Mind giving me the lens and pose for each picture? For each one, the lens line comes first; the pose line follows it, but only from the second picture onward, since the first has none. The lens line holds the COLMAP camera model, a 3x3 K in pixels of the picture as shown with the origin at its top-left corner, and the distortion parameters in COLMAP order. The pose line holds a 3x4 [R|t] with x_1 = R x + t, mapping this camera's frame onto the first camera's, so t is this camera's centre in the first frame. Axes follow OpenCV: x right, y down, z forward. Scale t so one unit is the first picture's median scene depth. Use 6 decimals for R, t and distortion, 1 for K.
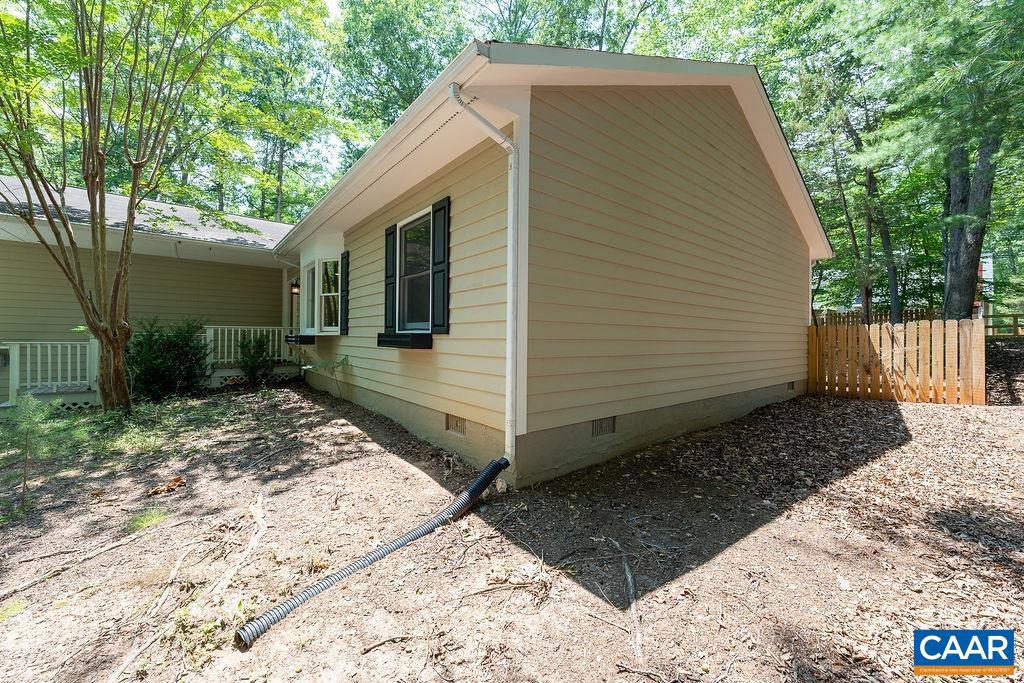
lens RADIAL K [[397.0, 0, 505.6], [0, 397.0, 331.5], [0, 0, 1]] dist [-0.000065, 0.000133]
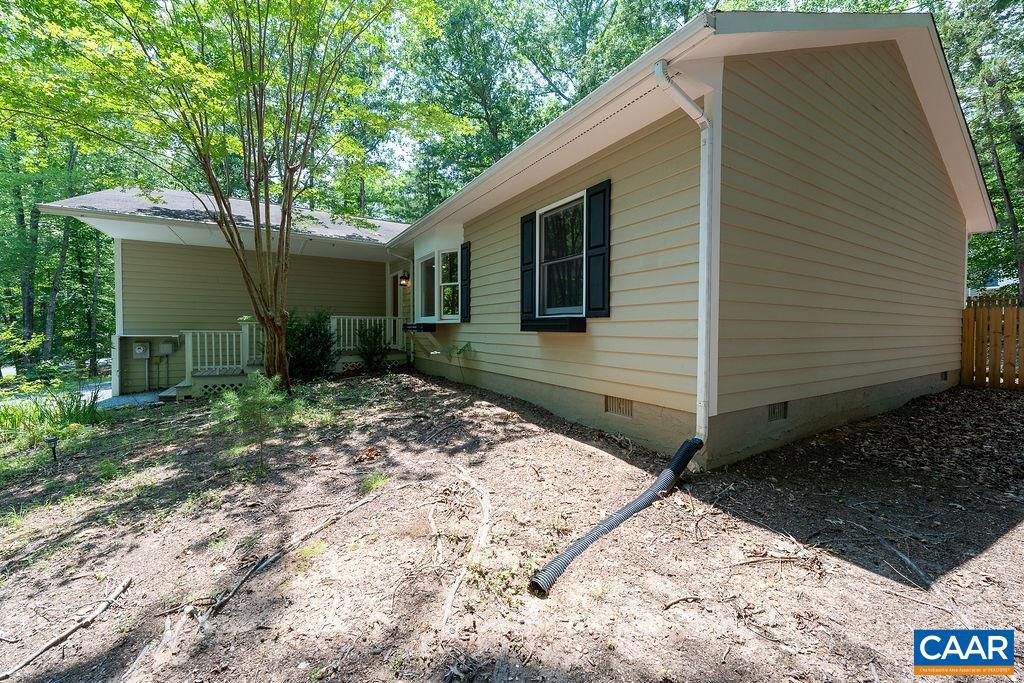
lens RADIAL K [[397.0, 0, 513.6], [0, 397.0, 332.7], [0, 0, 1]] dist [-0.000065, 0.000133]
pose [[0.990643, -0.004782, -0.136392, -0.248682], [0.008234, 0.999660, 0.024758, 0.019195], [0.136227, -0.025649, 0.990346, -0.033206]]
